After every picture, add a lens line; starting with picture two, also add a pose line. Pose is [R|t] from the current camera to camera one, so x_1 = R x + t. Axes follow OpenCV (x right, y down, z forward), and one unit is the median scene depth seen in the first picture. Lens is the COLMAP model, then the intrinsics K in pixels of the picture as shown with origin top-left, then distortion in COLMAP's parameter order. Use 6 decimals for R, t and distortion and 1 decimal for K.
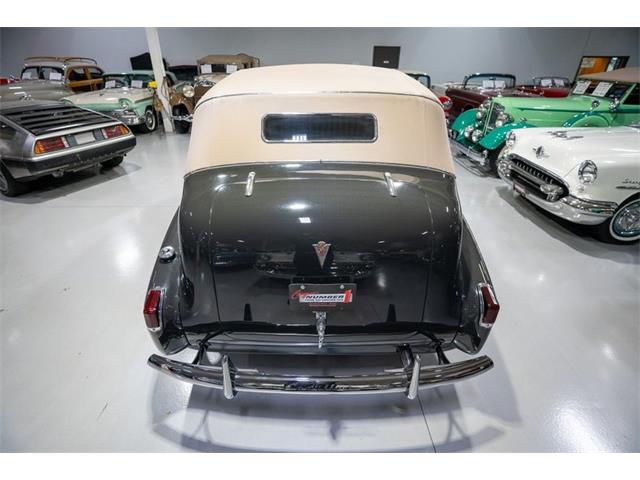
lens RADIAL K [[326.9, 0, 317.4], [0, 326.9, 244.1], [0, 0, 1]] dist [-0.022784, 0.004583]
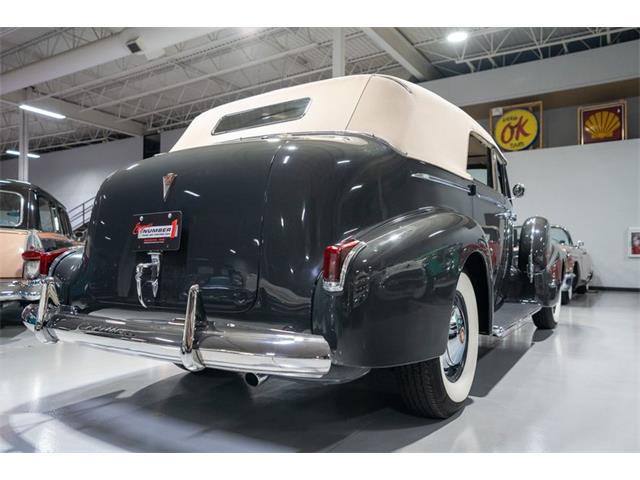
lens RADIAL K [[489.2, 0, 314.0], [0, 489.2, 244.3], [0, 0, 1]] dist [0.012053, 0.047713]
pose [[0.832082, -0.015363, -0.554440, 0.913979], [-0.280745, 0.850441, -0.444897, 0.547180], [0.478353, 0.525847, 0.703323, 0.249895]]
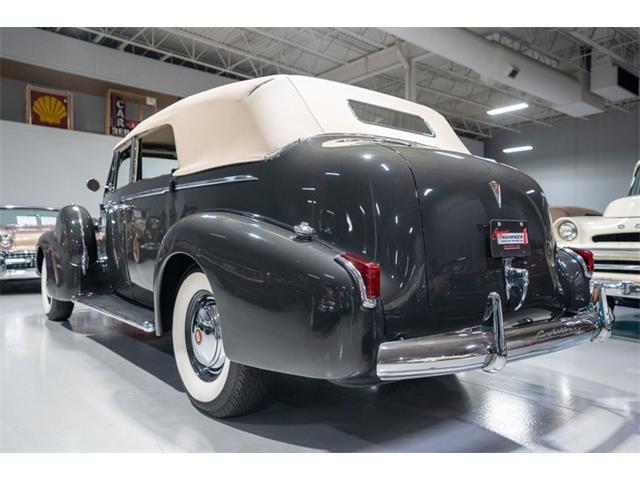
lens RADIAL K [[489.2, 0, 316.3], [0, 489.2, 241.4], [0, 0, 1]] dist [0.012053, 0.047713]
pose [[0.775147, -0.000595, 0.631781, -1.076765], [0.315577, 0.866676, -0.386373, 0.446436], [-0.547319, 0.498871, 0.671989, 0.310386]]
